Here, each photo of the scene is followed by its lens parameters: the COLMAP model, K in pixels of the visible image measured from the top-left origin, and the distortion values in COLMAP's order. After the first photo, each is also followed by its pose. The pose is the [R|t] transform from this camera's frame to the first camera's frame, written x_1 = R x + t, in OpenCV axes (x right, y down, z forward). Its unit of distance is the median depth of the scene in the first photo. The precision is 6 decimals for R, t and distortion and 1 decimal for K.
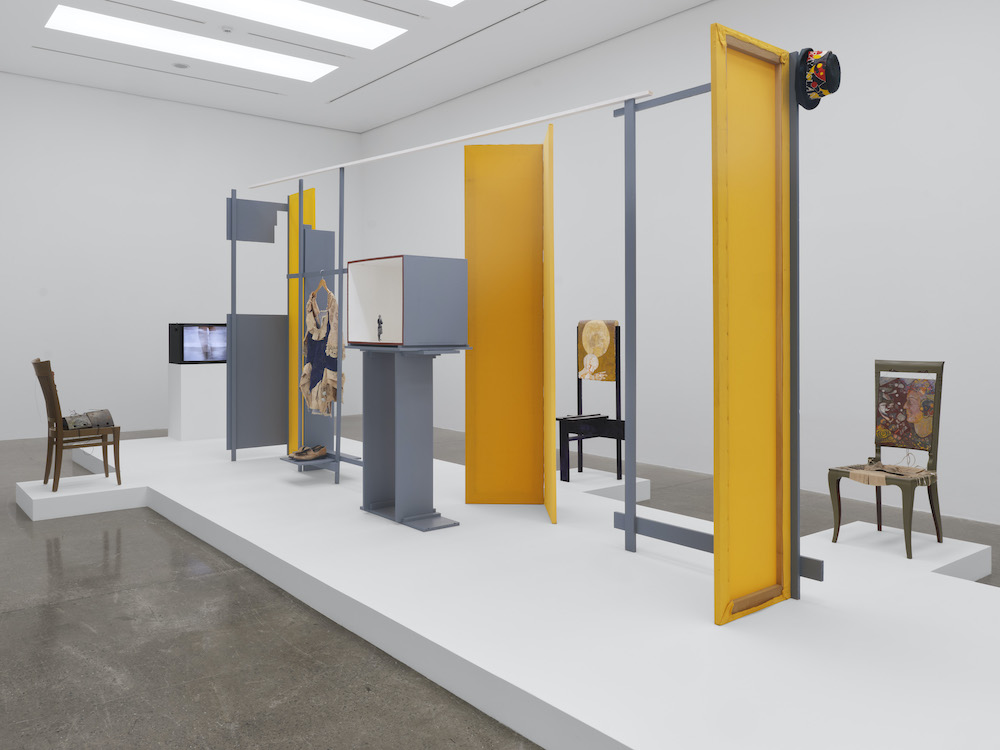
lens RADIAL K [[819.5, 0, 488.5], [0, 819.5, 369.4], [0, 0, 1]] dist [-0.003802, 0.006138]
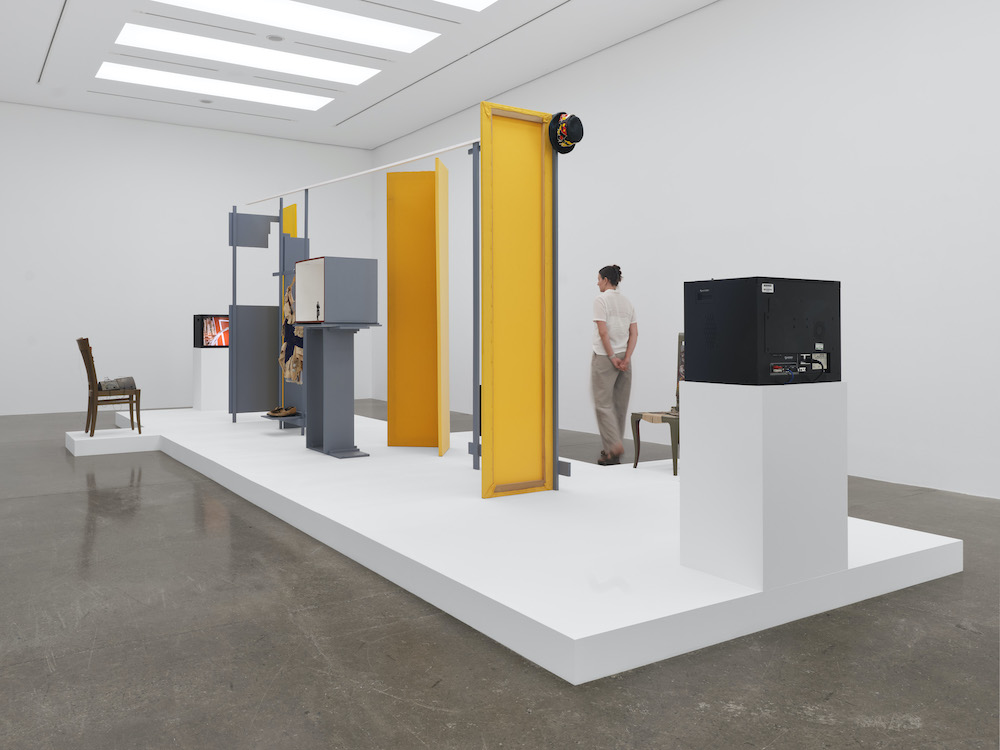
lens RADIAL K [[819.5, 0, 468.1], [0, 819.5, 369.1], [0, 0, 1]] dist [-0.003802, 0.006138]
pose [[0.995333, 0.003221, -0.096447, 0.240496], [-0.003443, 0.999992, -0.002133, 0.046223], [0.096439, 0.002455, 0.995336, -0.308616]]
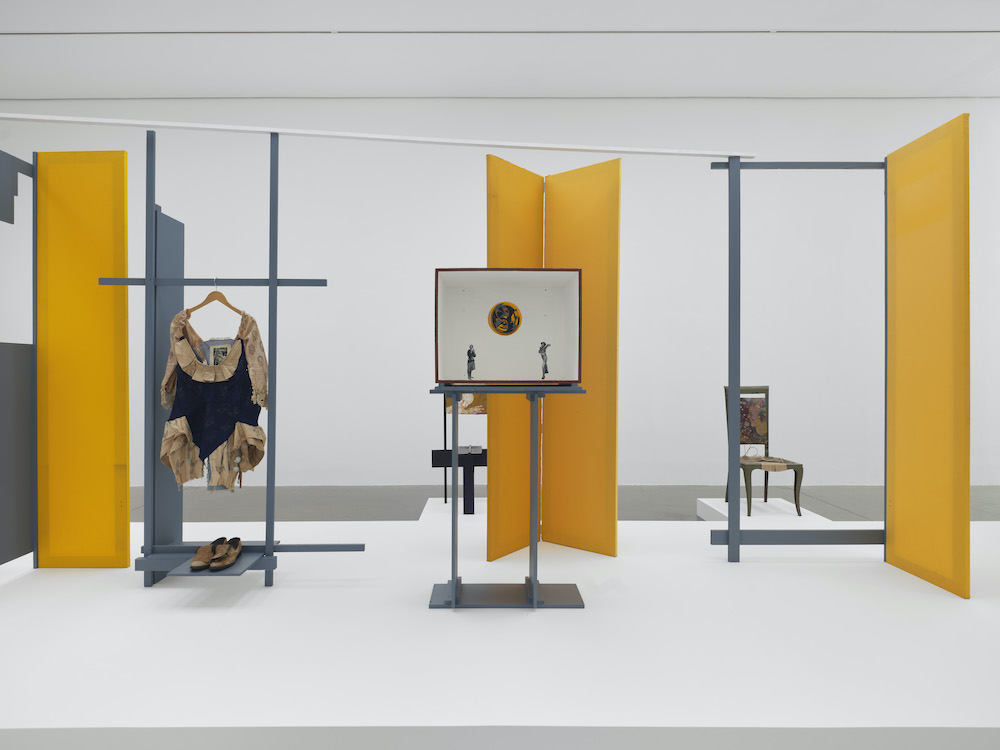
lens RADIAL K [[554.7, 0, 497.3], [0, 554.7, 391.4], [0, 0, 1]] dist [0.001673, -0.007966]
pose [[0.611850, -0.033721, 0.790255, -0.521207], [0.042499, 0.999049, 0.009727, -0.027324], [-0.789832, 0.027634, 0.612701, 0.667102]]
